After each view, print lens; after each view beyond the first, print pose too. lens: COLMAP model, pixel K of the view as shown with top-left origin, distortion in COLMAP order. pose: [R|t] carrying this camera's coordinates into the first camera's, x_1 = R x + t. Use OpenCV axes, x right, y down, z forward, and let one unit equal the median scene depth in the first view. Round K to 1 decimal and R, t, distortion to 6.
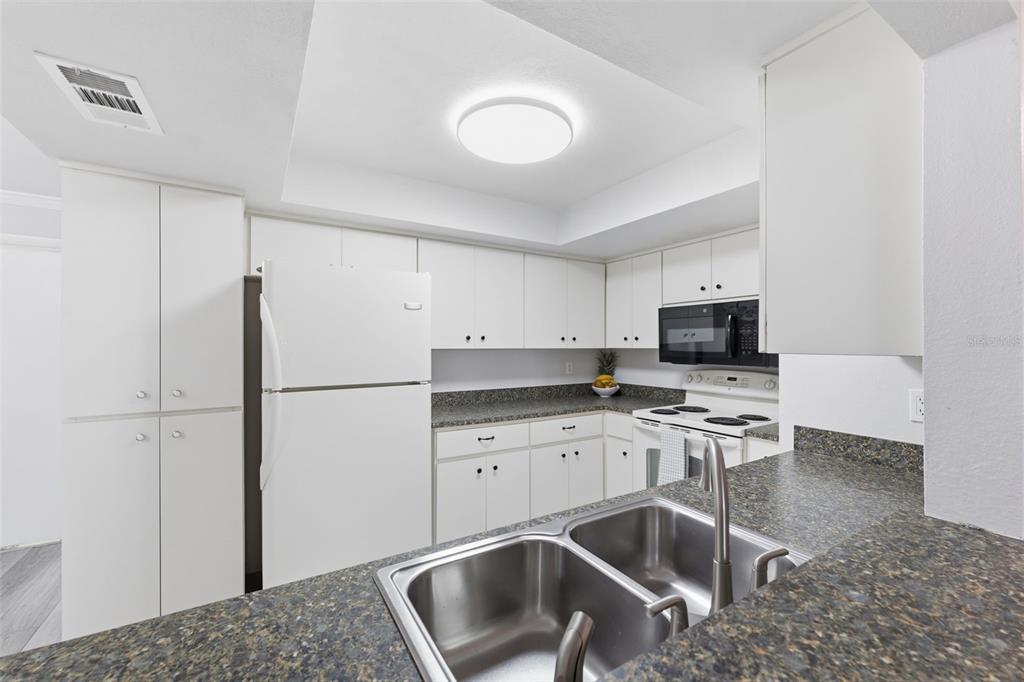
lens RADIAL K [[421.8, 0, 514.2], [0, 421.8, 347.0], [0, 0, 1]] dist [0.002506, 0.000689]
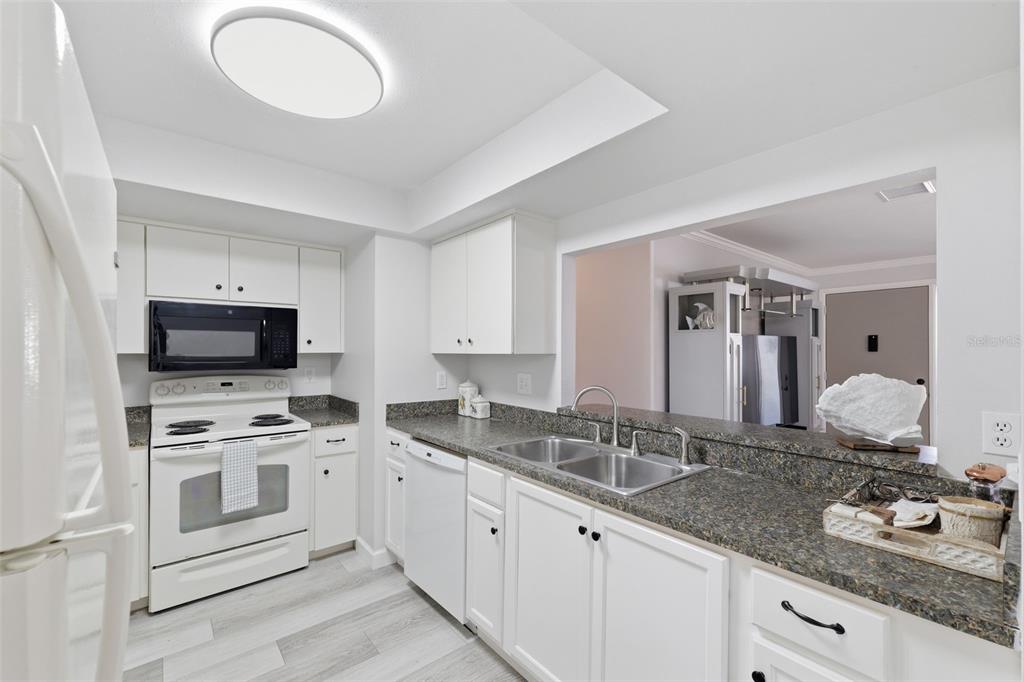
lens RADIAL K [[421.8, 0, 514.2], [0, 421.8, 347.0], [0, 0, 1]] dist [0.002506, 0.000689]
pose [[-0.133561, 0.007405, 0.991013, -0.570090], [0.002940, 0.999971, -0.007076, -0.001069], [-0.991036, 0.001969, -0.133579, 0.509047]]
